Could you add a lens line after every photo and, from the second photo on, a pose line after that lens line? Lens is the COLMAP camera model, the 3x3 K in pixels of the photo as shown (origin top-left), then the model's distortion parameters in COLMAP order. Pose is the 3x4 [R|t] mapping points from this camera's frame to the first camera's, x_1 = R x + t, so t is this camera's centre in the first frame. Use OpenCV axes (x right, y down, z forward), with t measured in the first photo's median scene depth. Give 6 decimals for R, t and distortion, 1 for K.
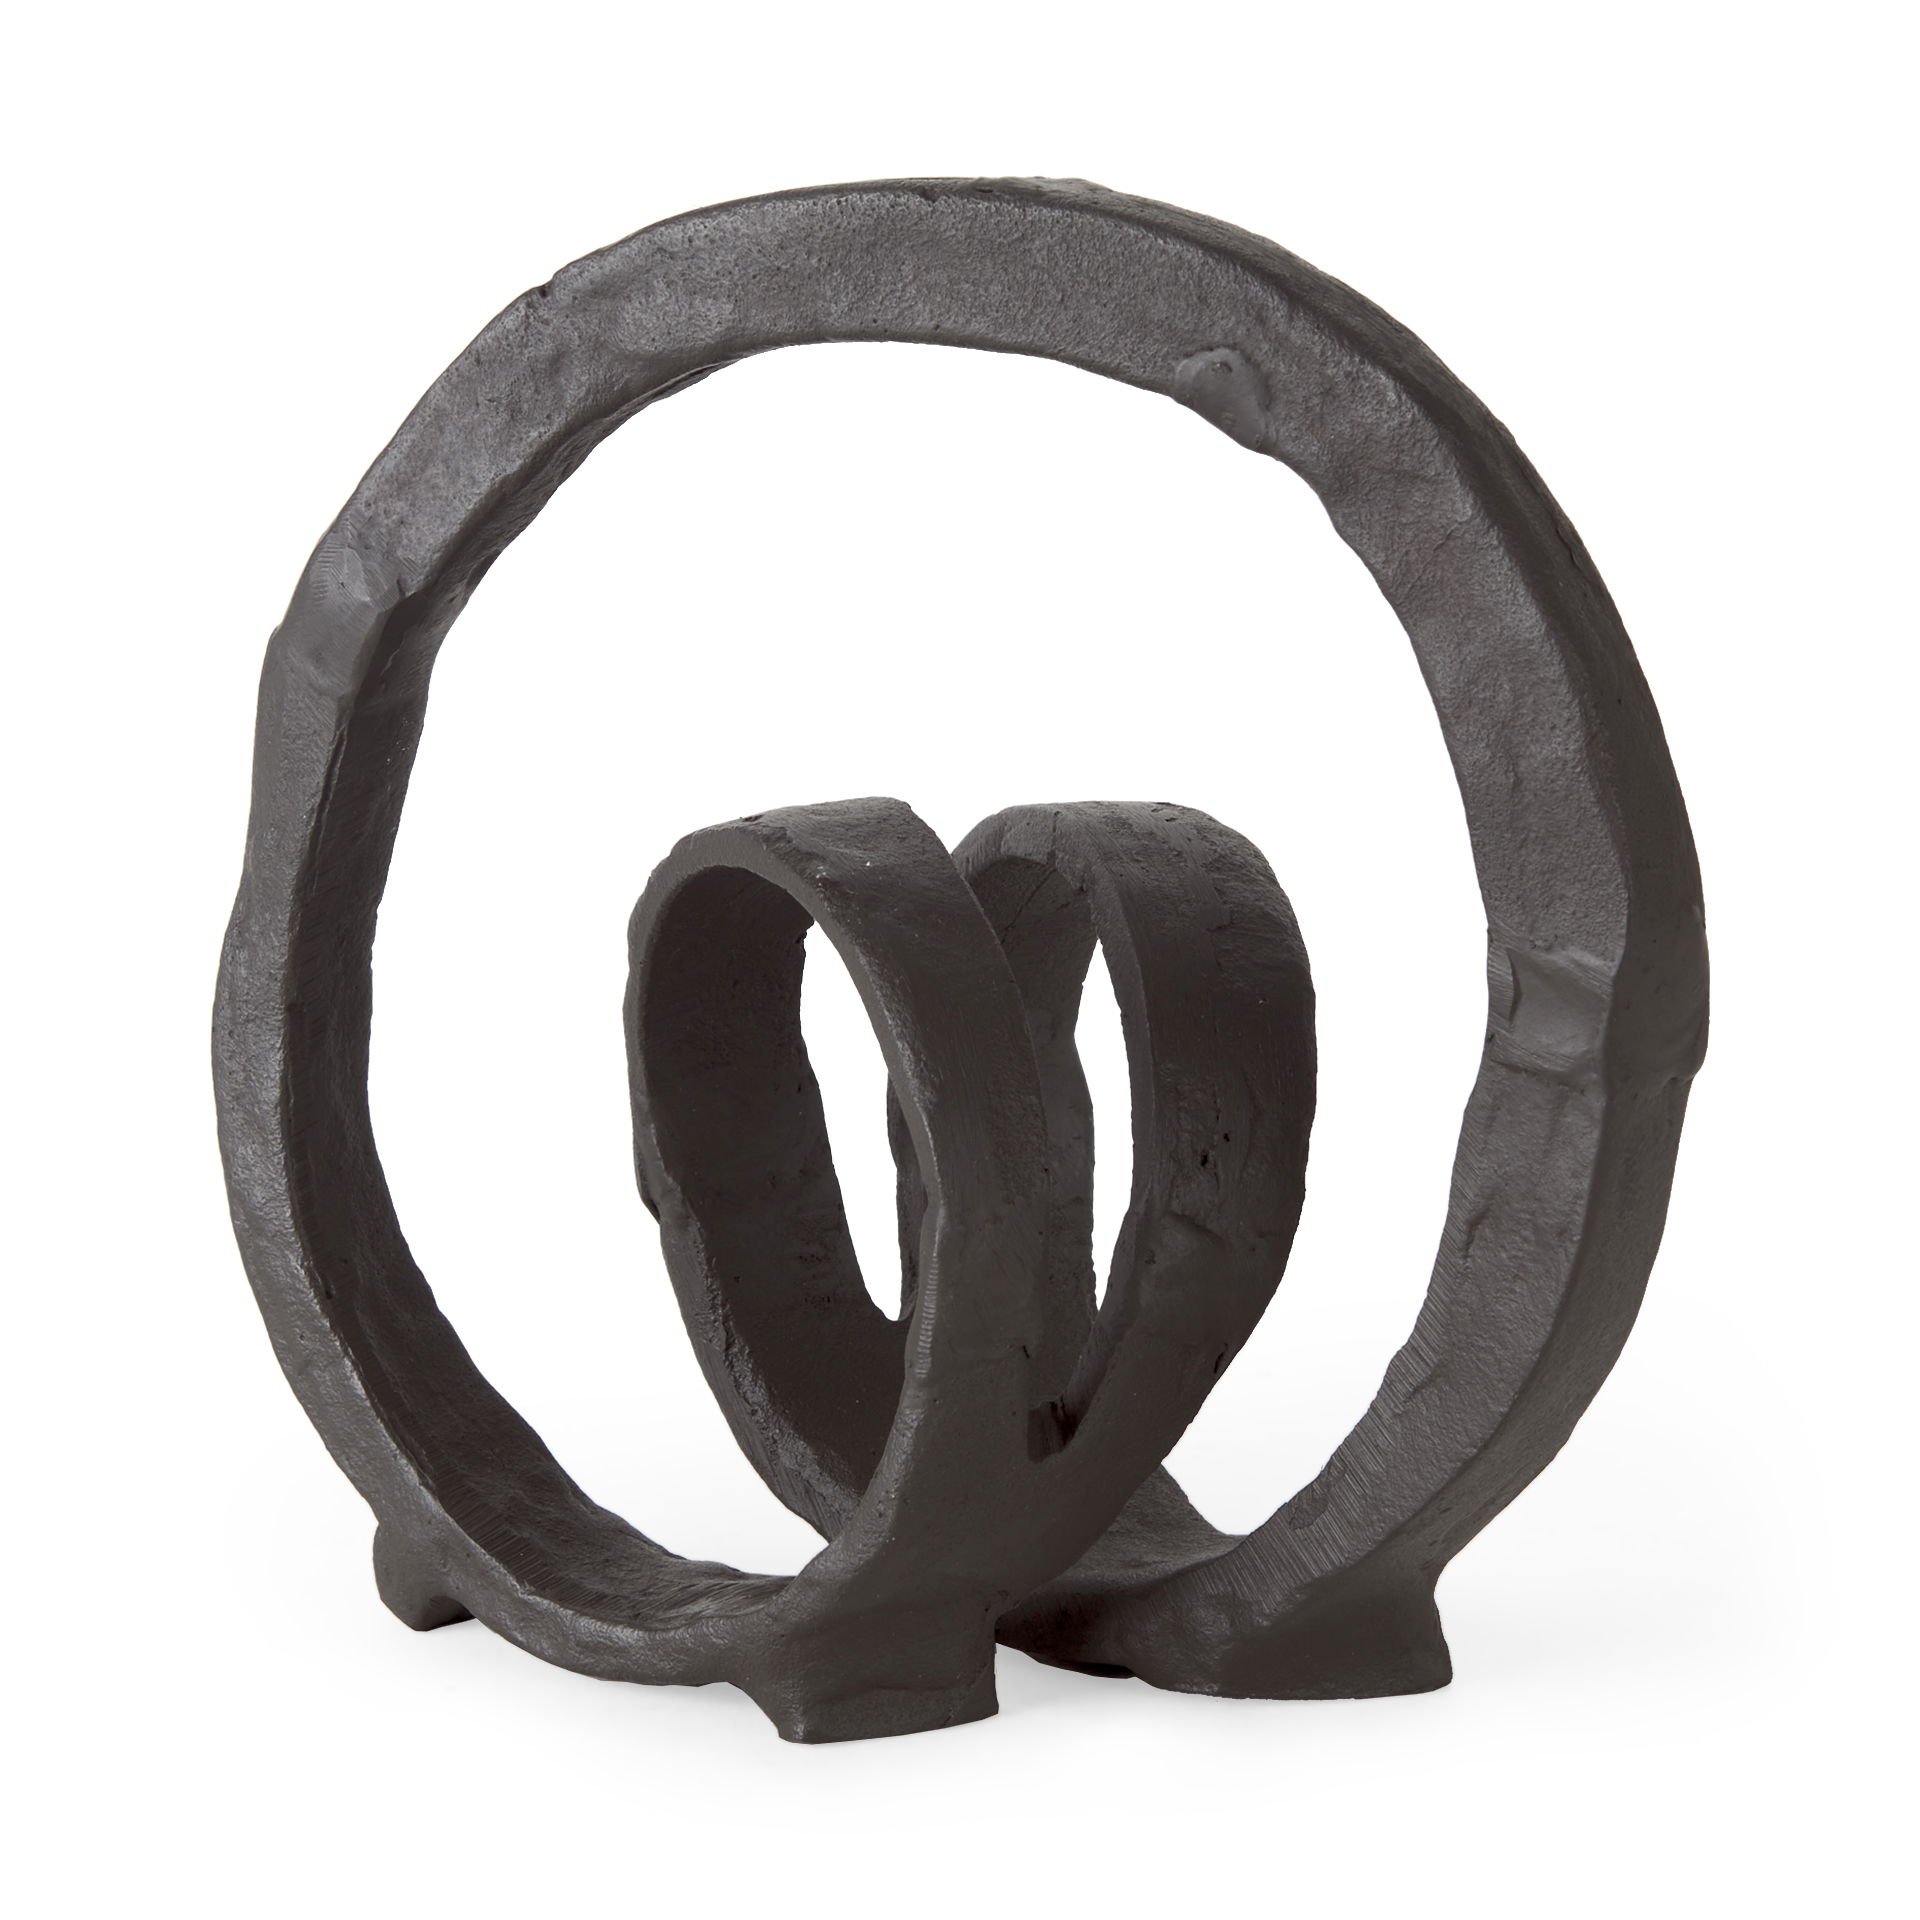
lens RADIAL K [[6769.7, 0, 960.0], [0, 6769.7, 960.0], [0, 0, 1]] dist [0.013501, 1.385727]
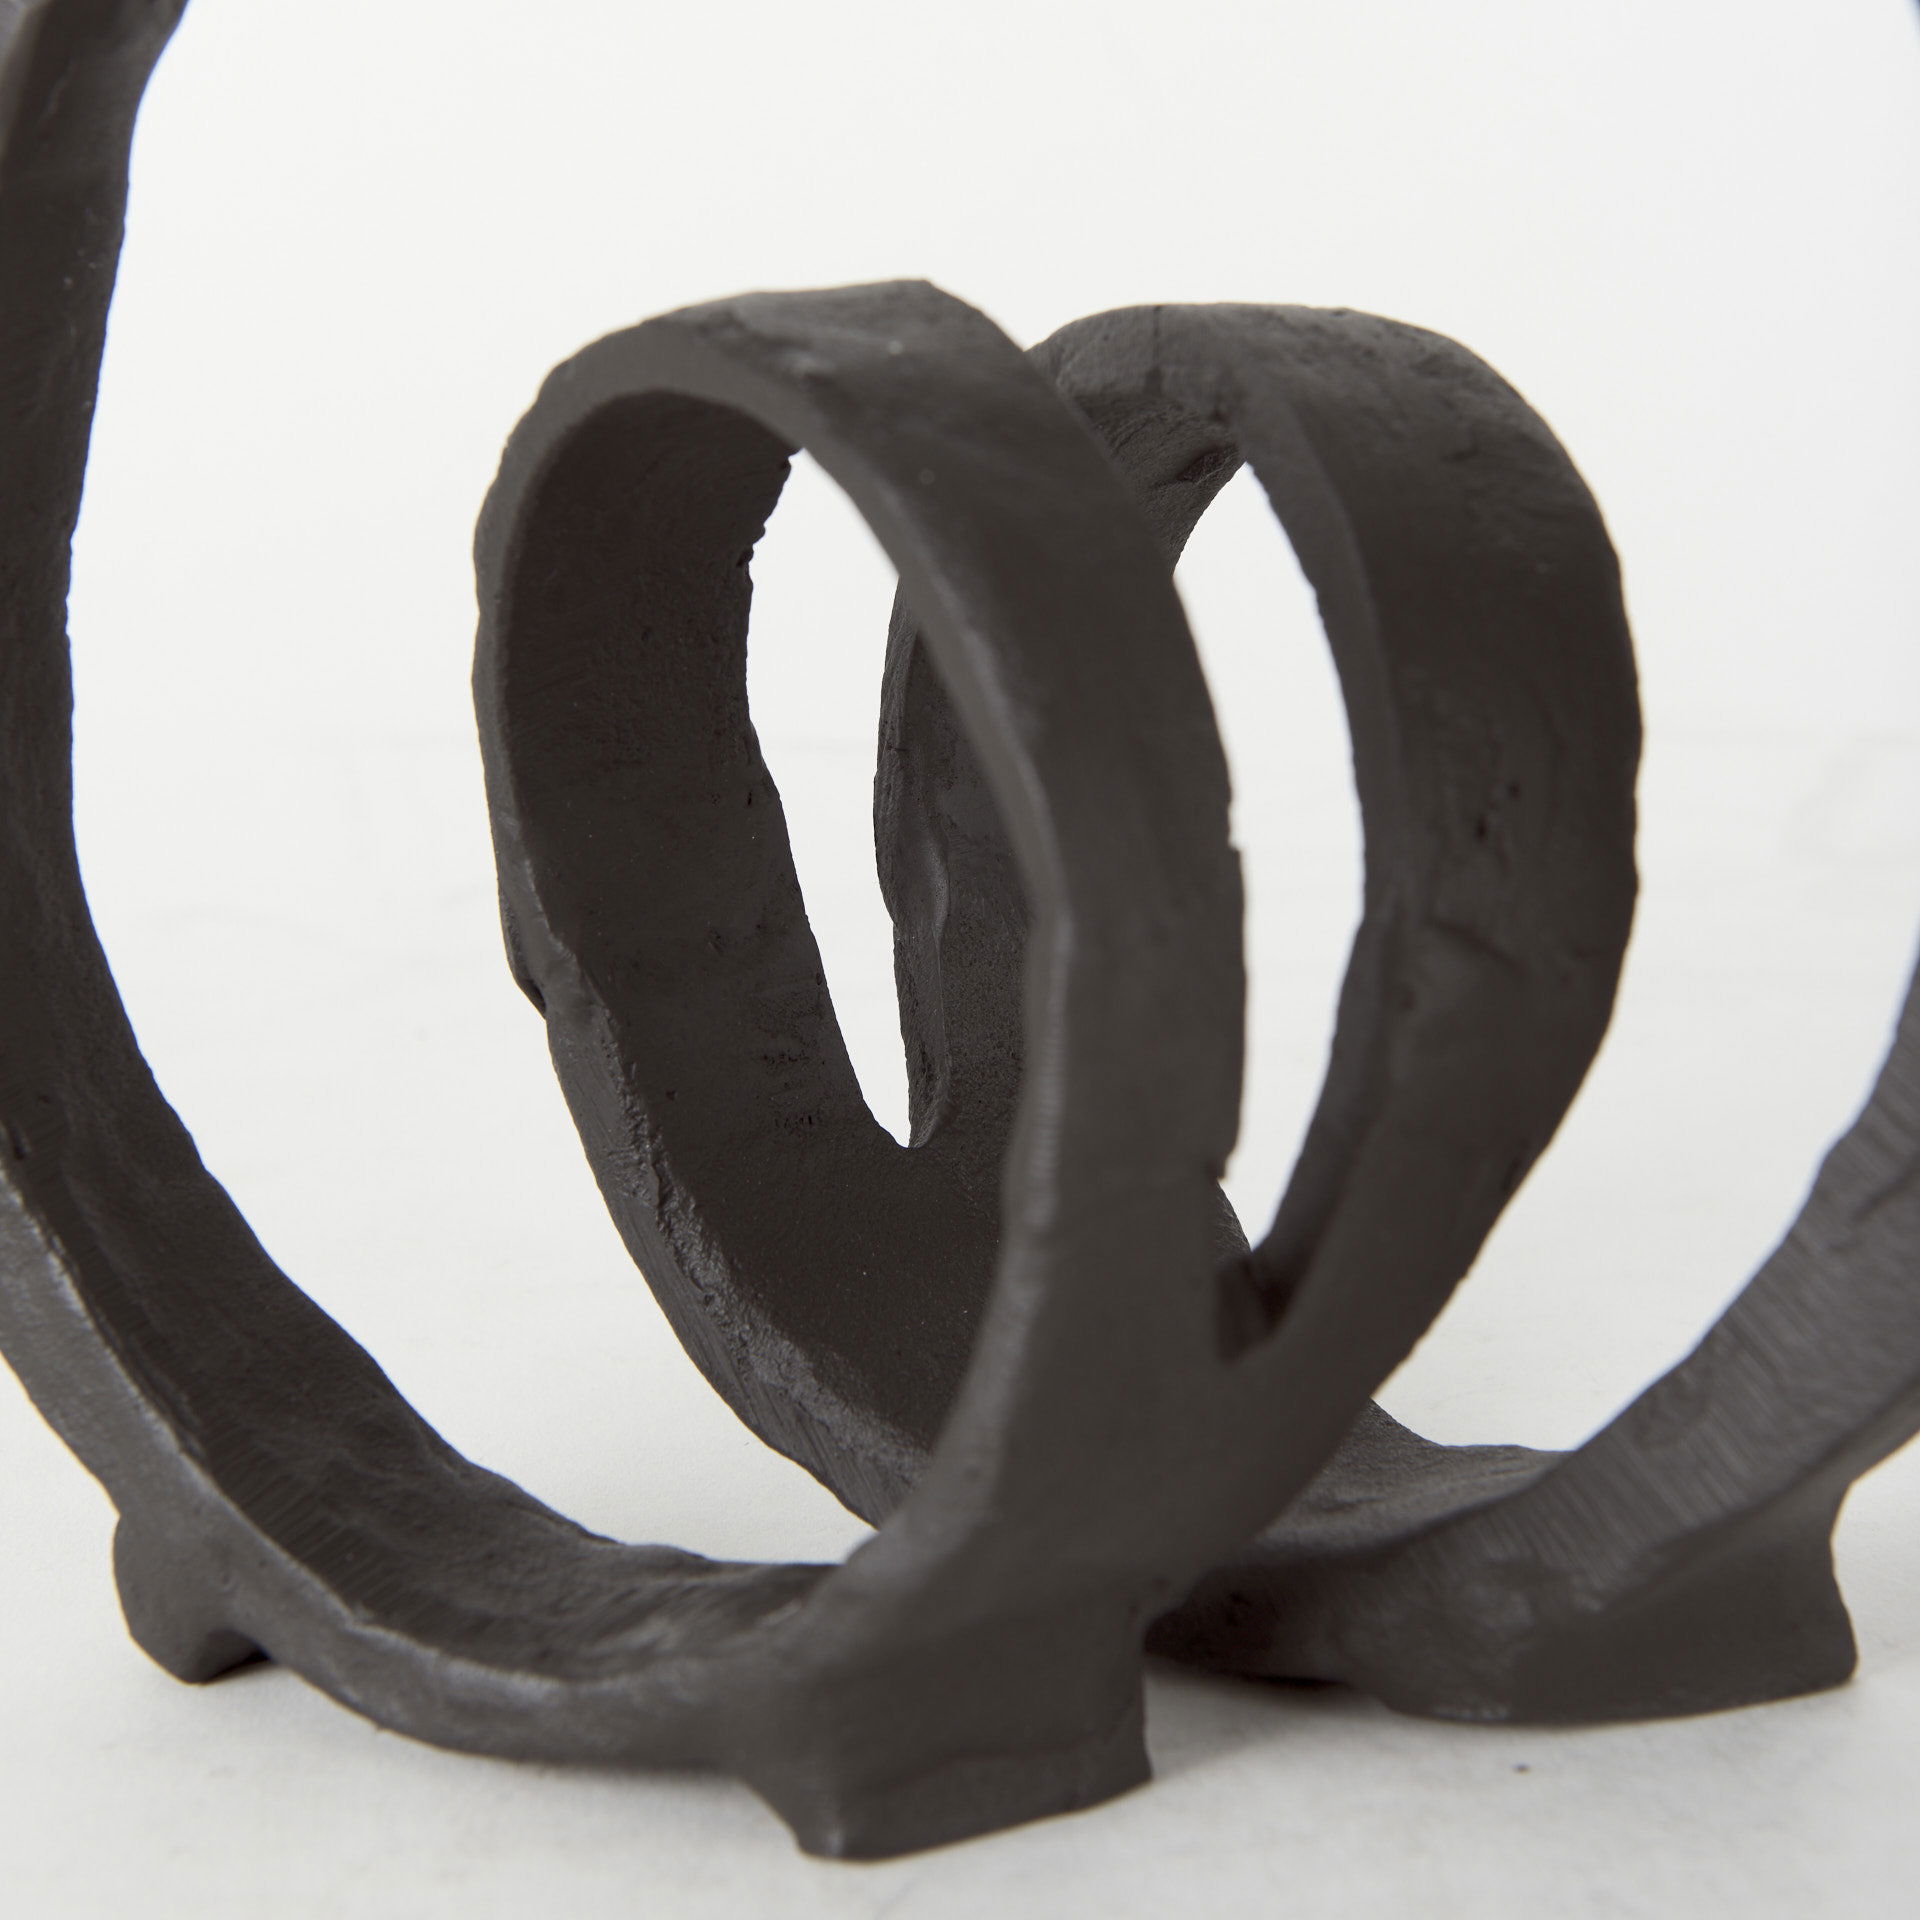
lens RADIAL K [[4436.4, 0, 966.3], [0, 4436.4, 875.7], [0, 0, 1]] dist [0.148062, -0.481529]
pose [[0.996656, -0.052038, 0.063005, -0.031188], [0.053272, 0.998417, -0.018063, 0.036253], [-0.061965, 0.021359, 0.997850, 0.588539]]
